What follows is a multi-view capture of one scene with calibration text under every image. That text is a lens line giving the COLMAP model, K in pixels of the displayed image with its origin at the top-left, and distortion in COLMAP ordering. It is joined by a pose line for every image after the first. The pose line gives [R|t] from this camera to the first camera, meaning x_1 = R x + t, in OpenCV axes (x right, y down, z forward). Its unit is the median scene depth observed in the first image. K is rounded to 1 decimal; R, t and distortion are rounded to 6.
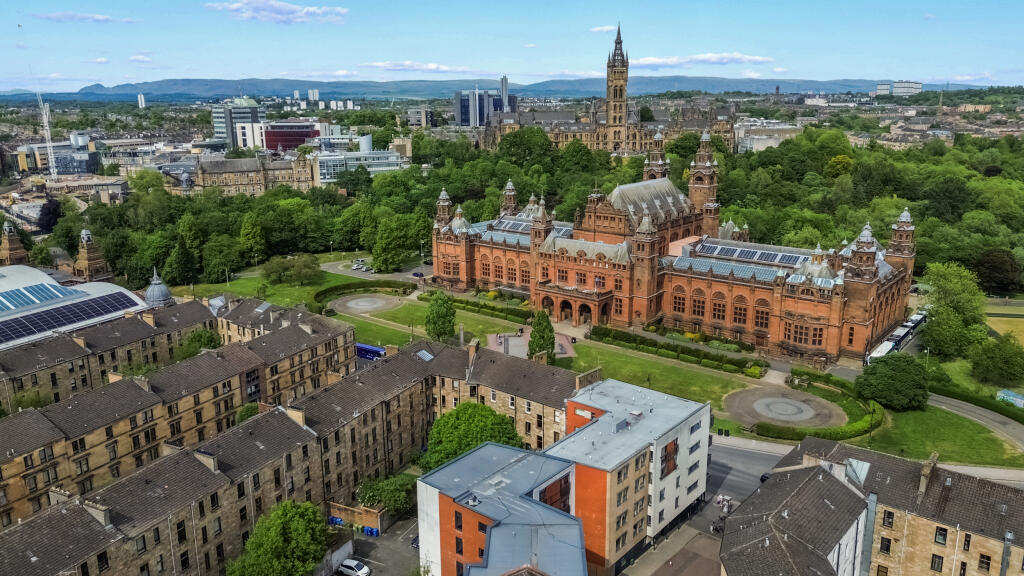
lens RADIAL K [[737.6, 0, 512.0], [0, 737.6, 288.0], [0, 0, 1]] dist [0.076392, -0.076108]
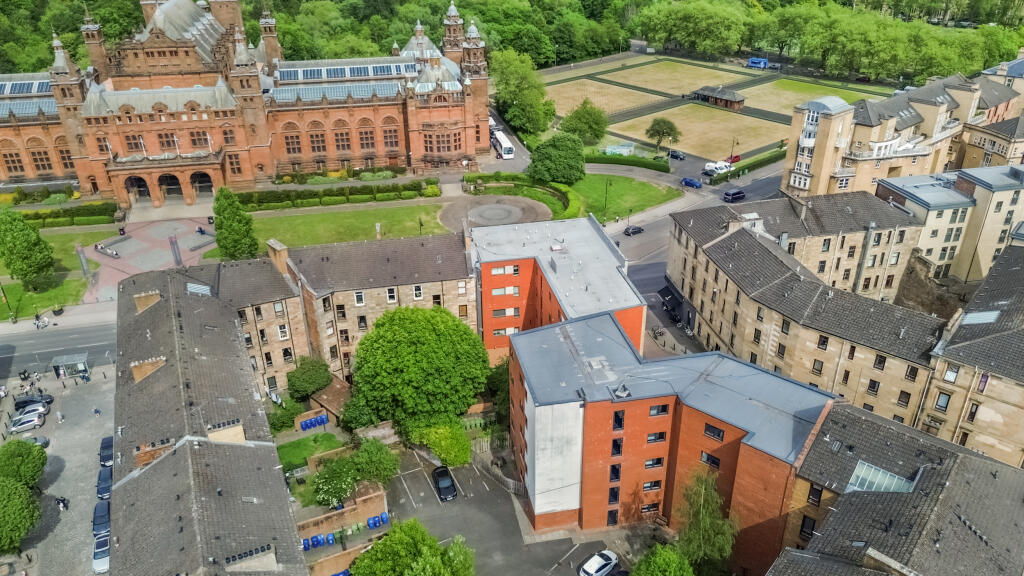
lens RADIAL K [[751.2, 0, 535.3], [0, 751.2, 289.7], [0, 0, 1]] dist [0.045844, -0.060761]
pose [[0.614262, -0.366854, 0.698642, -0.333887], [0.191916, 0.928232, 0.318673, -0.056699], [-0.765409, -0.061668, 0.640583, 0.257215]]
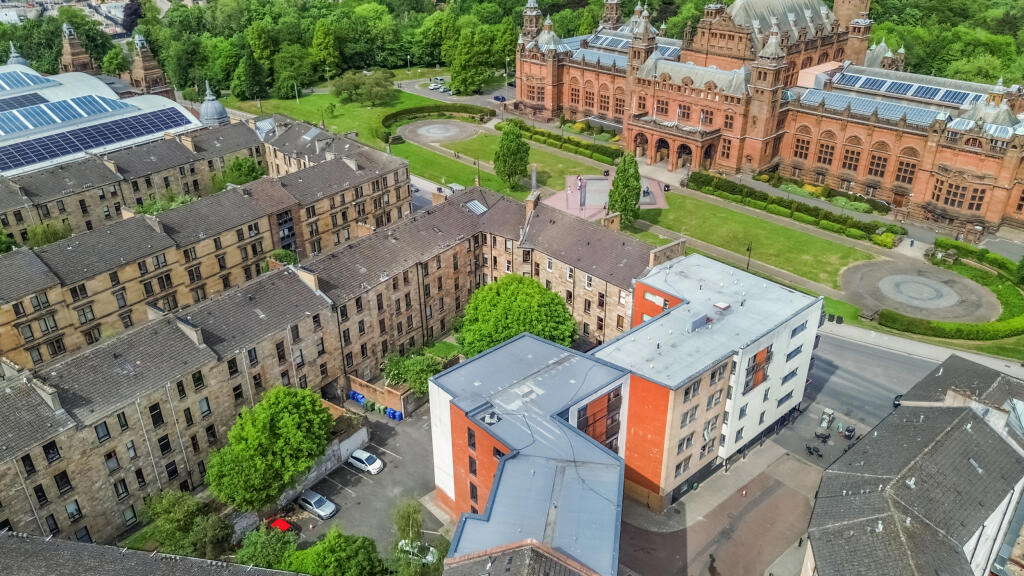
lens RADIAL K [[742.4, 0, 512.0], [0, 742.4, 288.0], [0, 0, 1]] dist [0.058907, -0.051158]
pose [[0.988890, 0.070095, -0.131087, 0.031932], [-0.037107, 0.970328, 0.238927, -0.018046], [0.143945, -0.231408, 0.962149, 0.136881]]
